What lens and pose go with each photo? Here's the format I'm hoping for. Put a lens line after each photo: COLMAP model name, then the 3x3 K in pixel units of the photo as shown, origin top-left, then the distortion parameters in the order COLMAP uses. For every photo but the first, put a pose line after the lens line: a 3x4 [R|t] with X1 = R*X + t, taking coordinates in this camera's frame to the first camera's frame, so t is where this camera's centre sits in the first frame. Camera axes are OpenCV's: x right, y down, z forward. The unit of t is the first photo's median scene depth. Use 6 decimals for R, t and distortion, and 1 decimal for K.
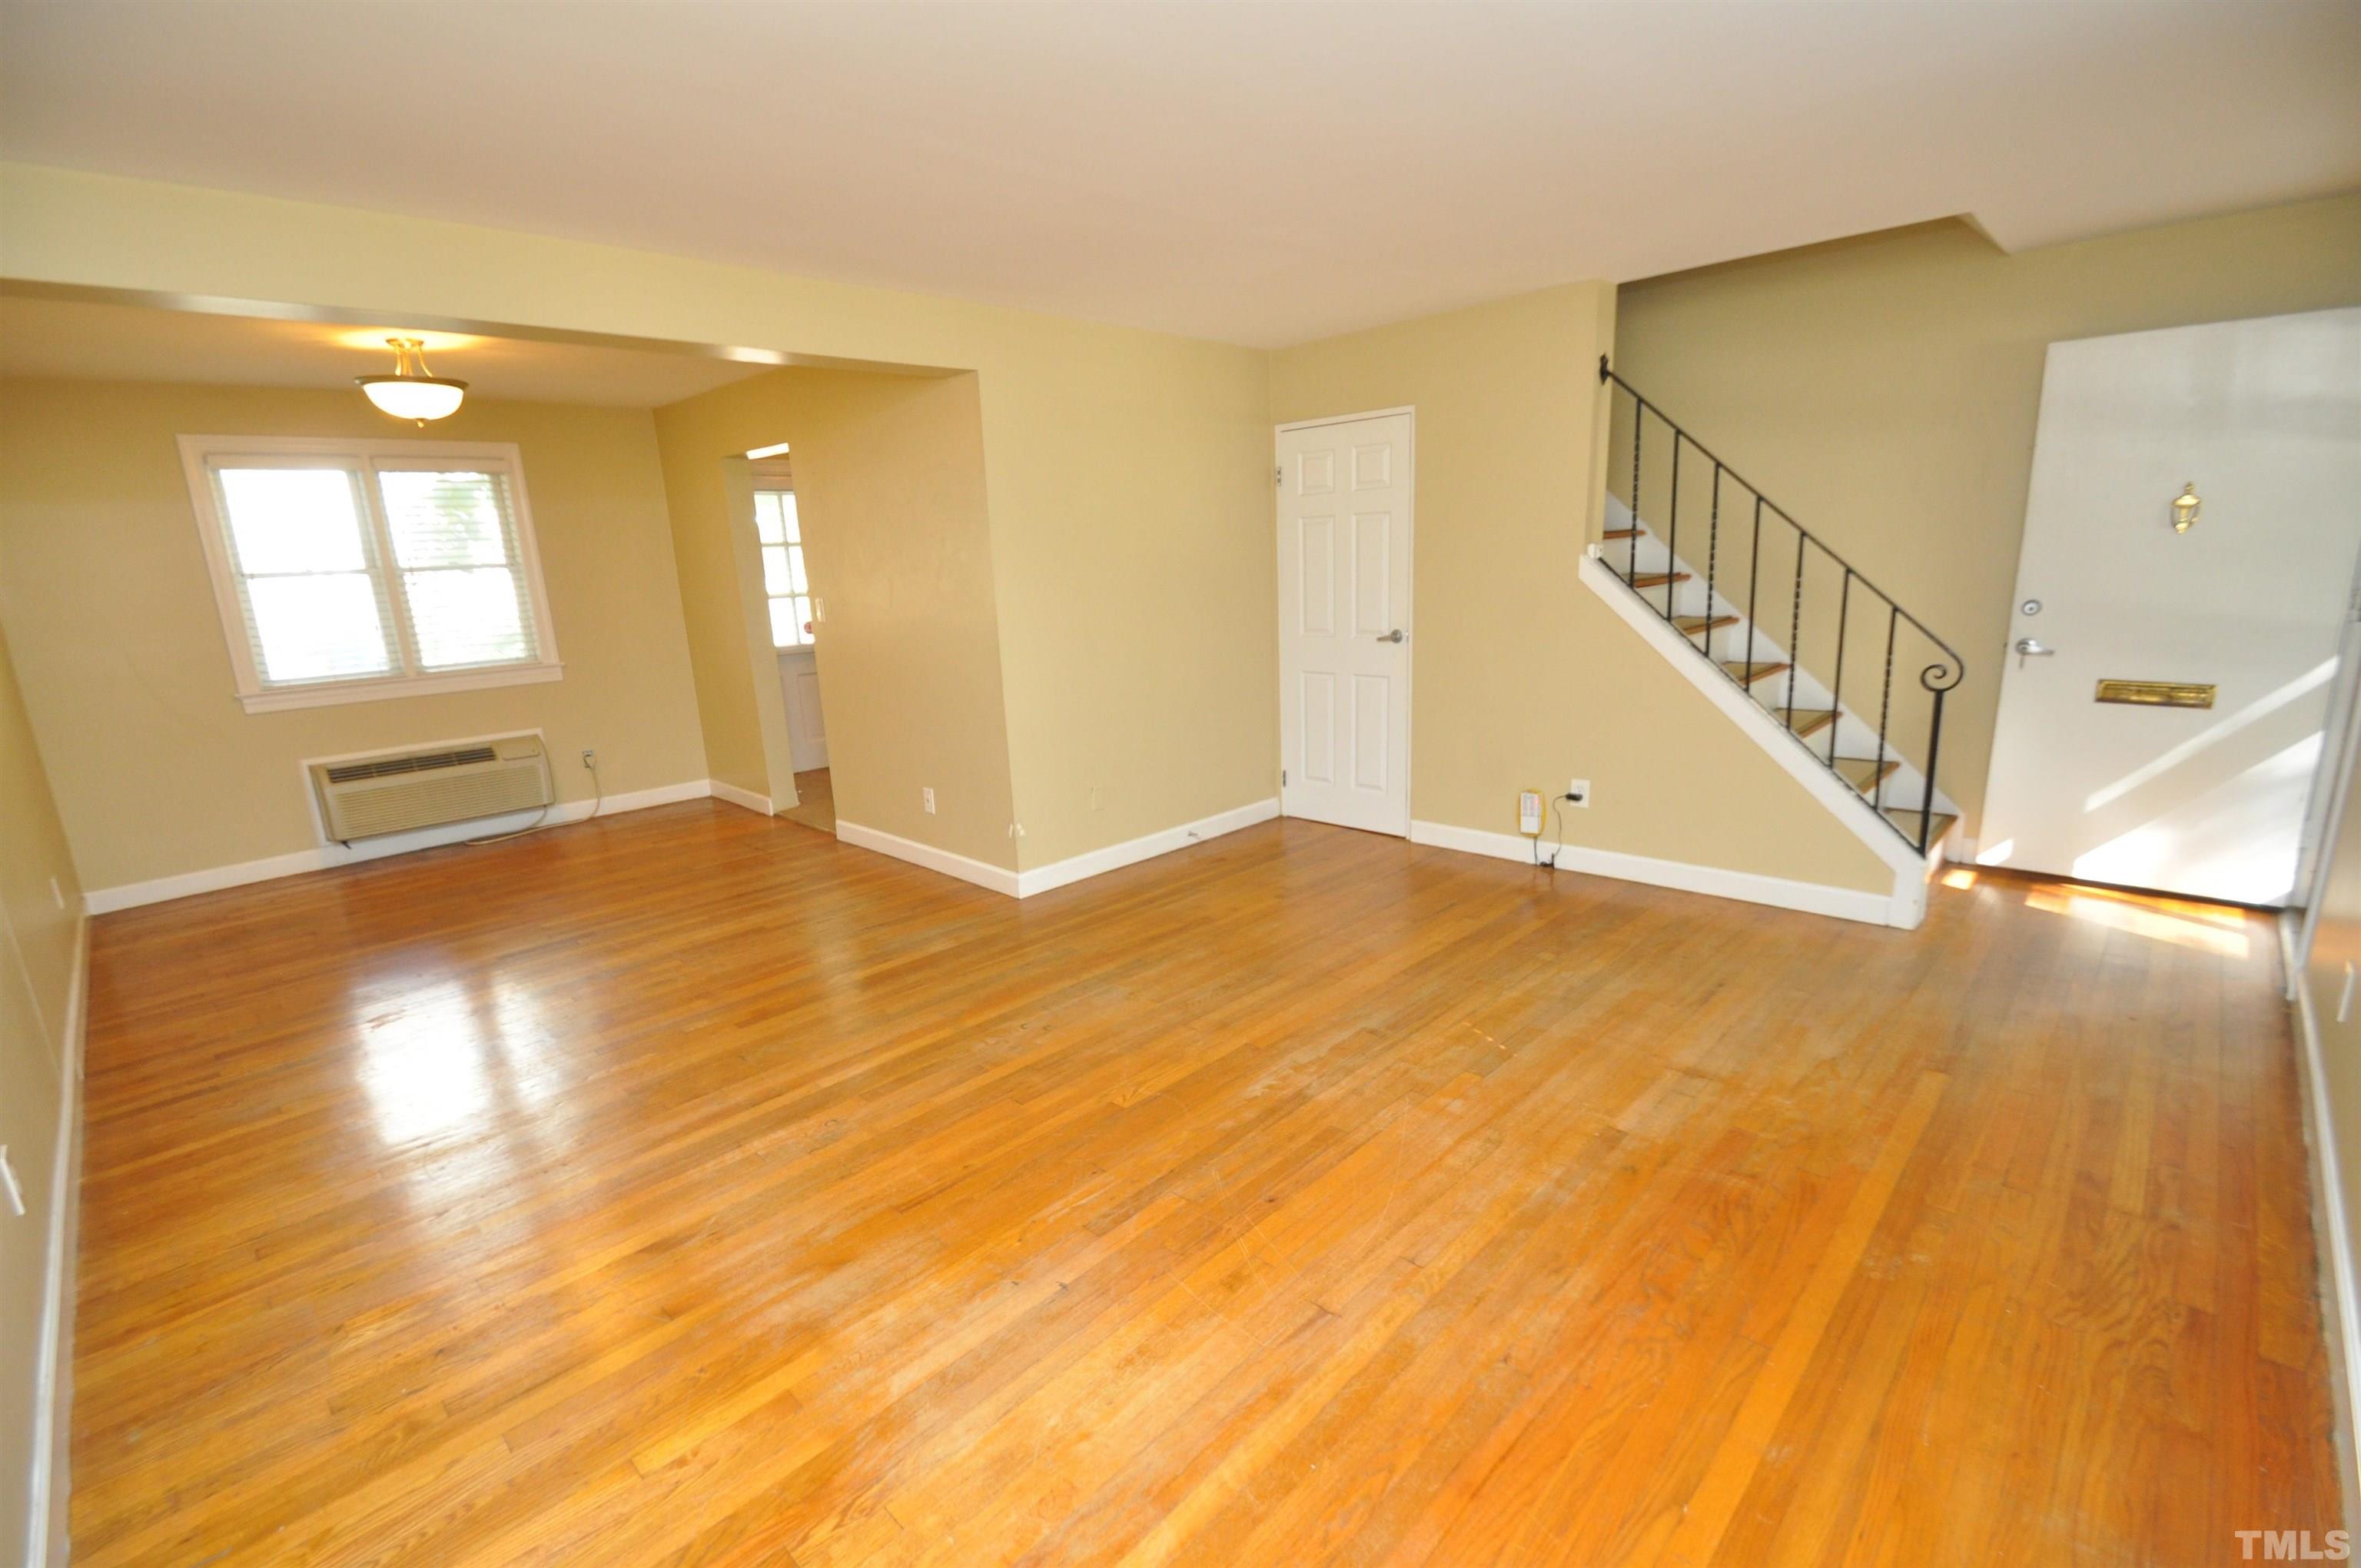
lens RADIAL K [[1029.9, 0, 1156.6], [0, 1029.9, 814.8], [0, 0, 1]] dist [0.009513, -0.012670]
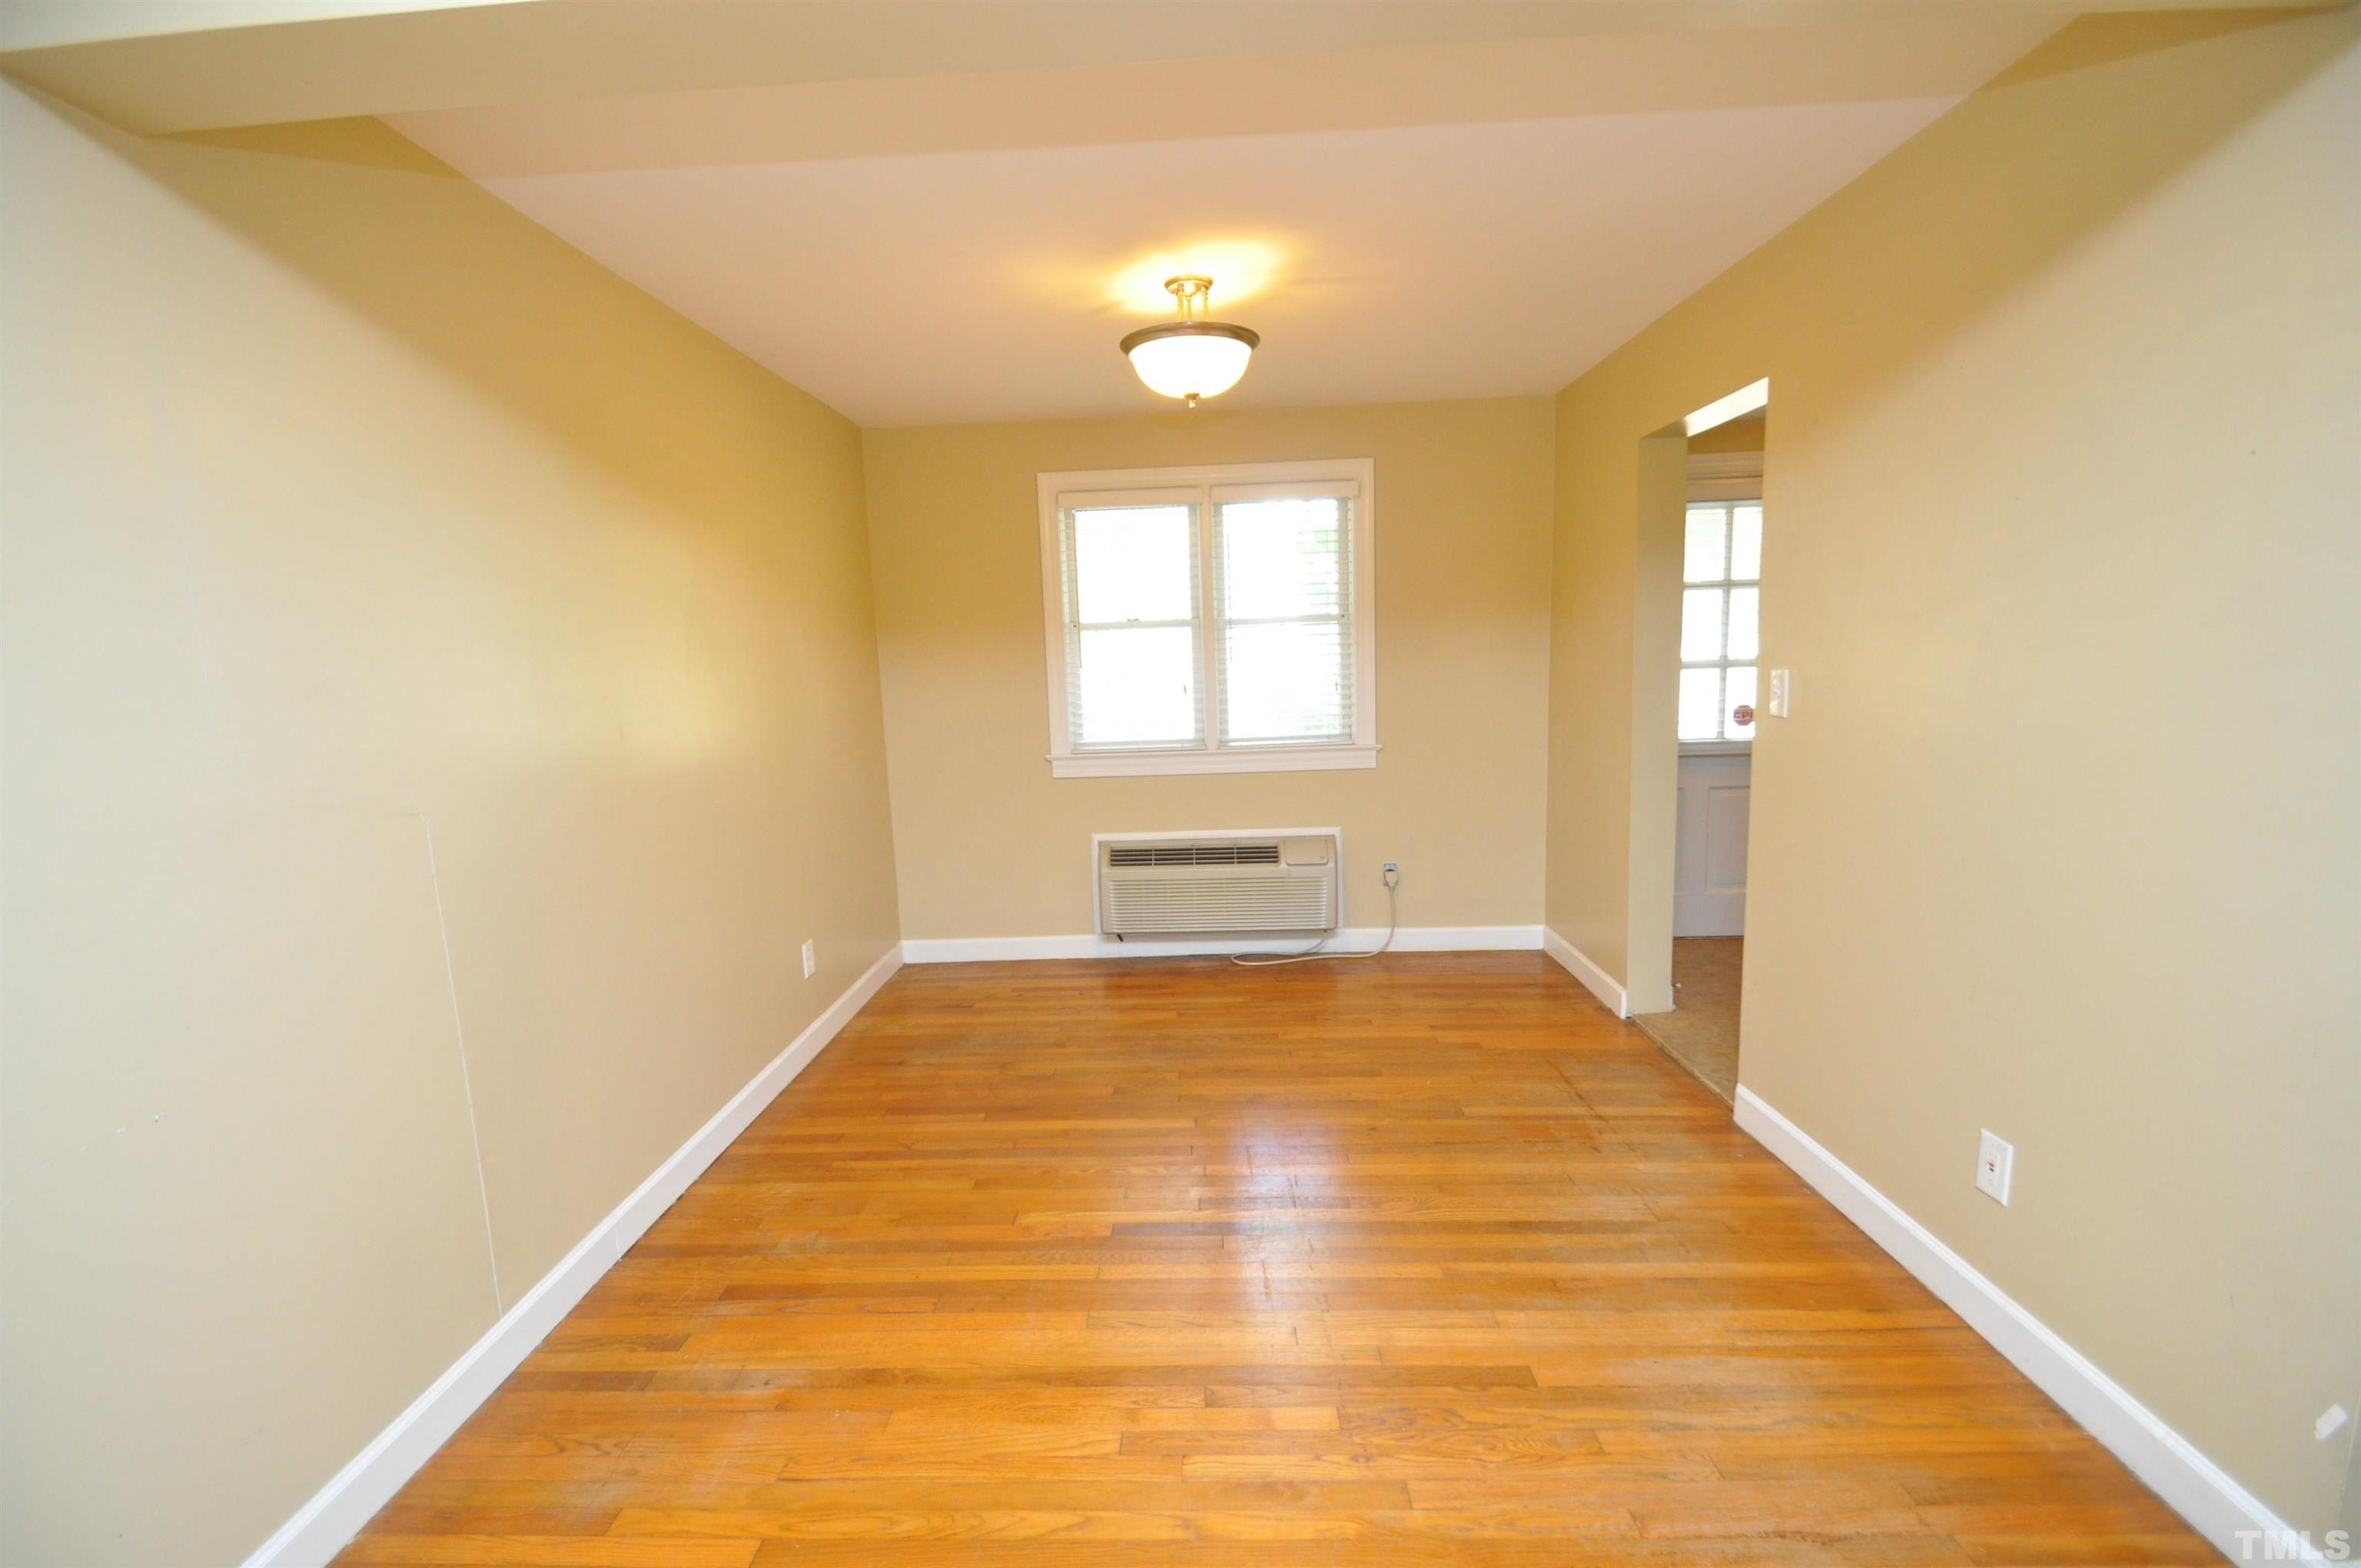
lens RADIAL K [[1029.9, 0, 1156.6], [0, 1029.9, 814.8], [0, 0, 1]] dist [0.009513, -0.012670]
pose [[0.674502, 0.131486, -0.726470, -0.178189], [-0.176135, 0.984258, 0.014609, -0.105509], [0.716954, 0.118103, 0.687043, 0.496582]]
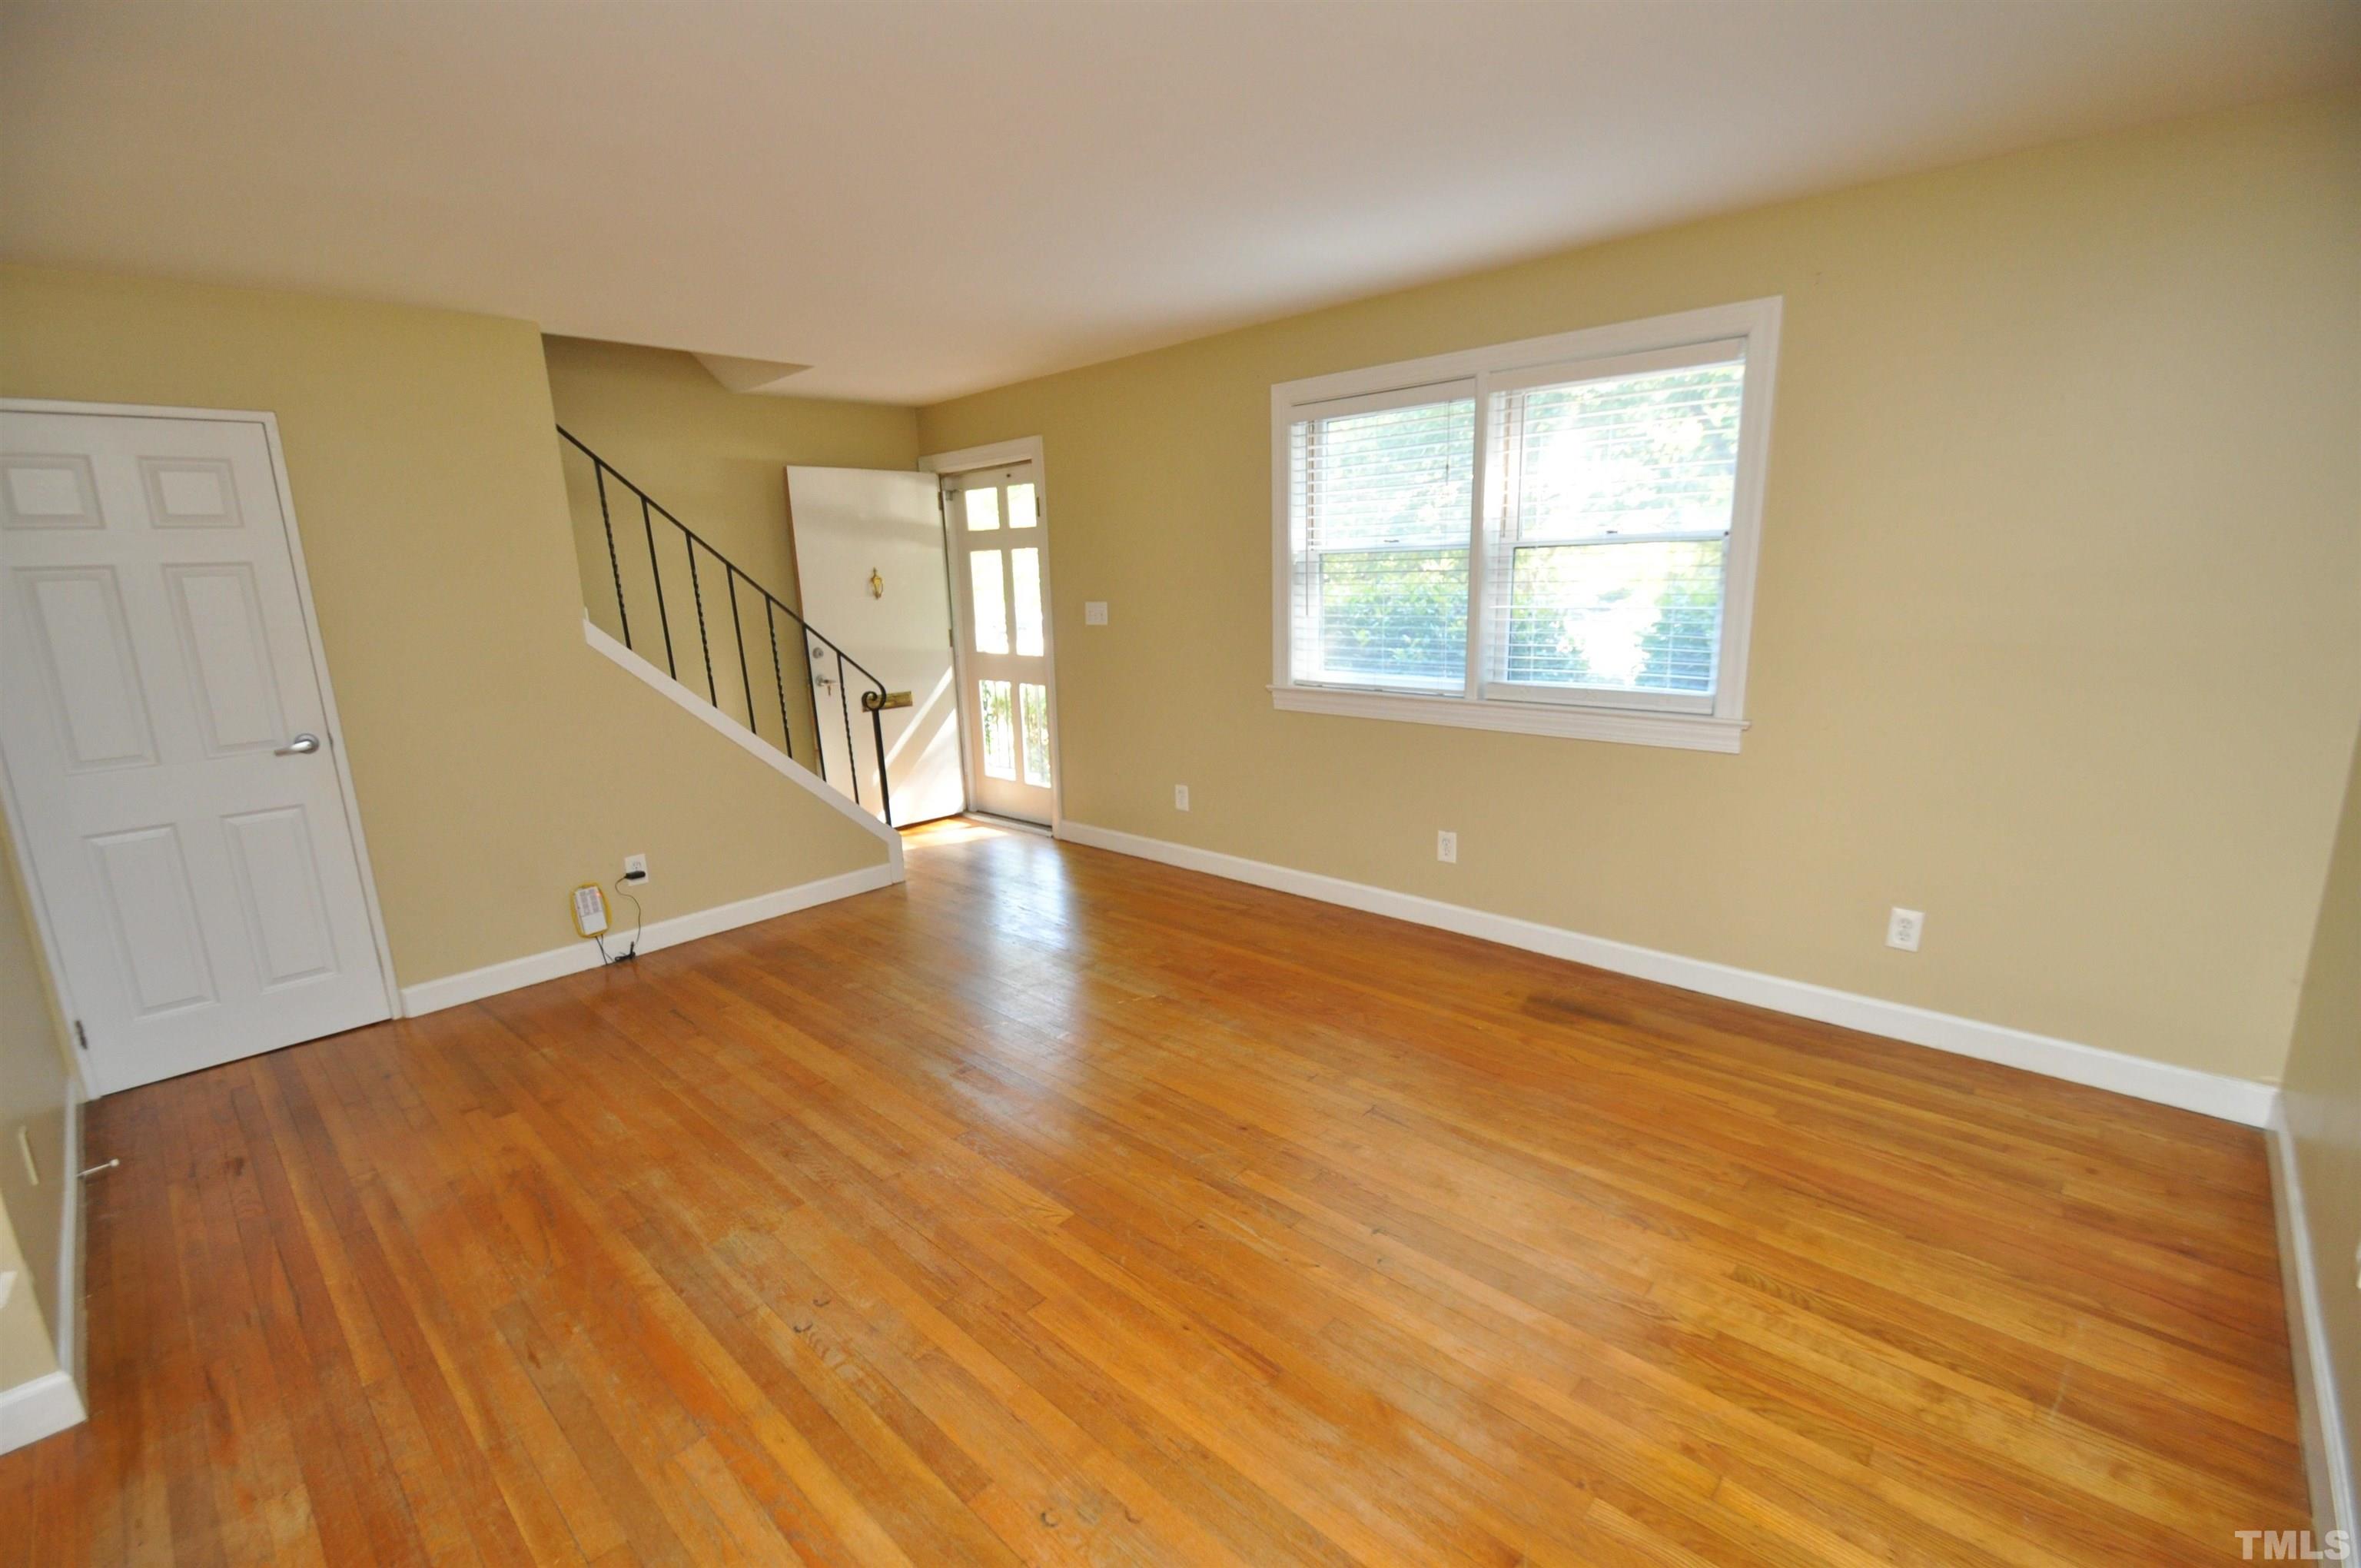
lens RADIAL K [[1025.7, 0, 1175.4], [0, 1025.7, 807.5], [0, 0, 1]] dist [0.008164, -0.013087]
pose [[-0.026228, -0.178367, 0.983614, -0.490591], [0.278469, 0.943702, 0.178555, -0.101028], [-0.960087, 0.278589, 0.024918, 0.479018]]
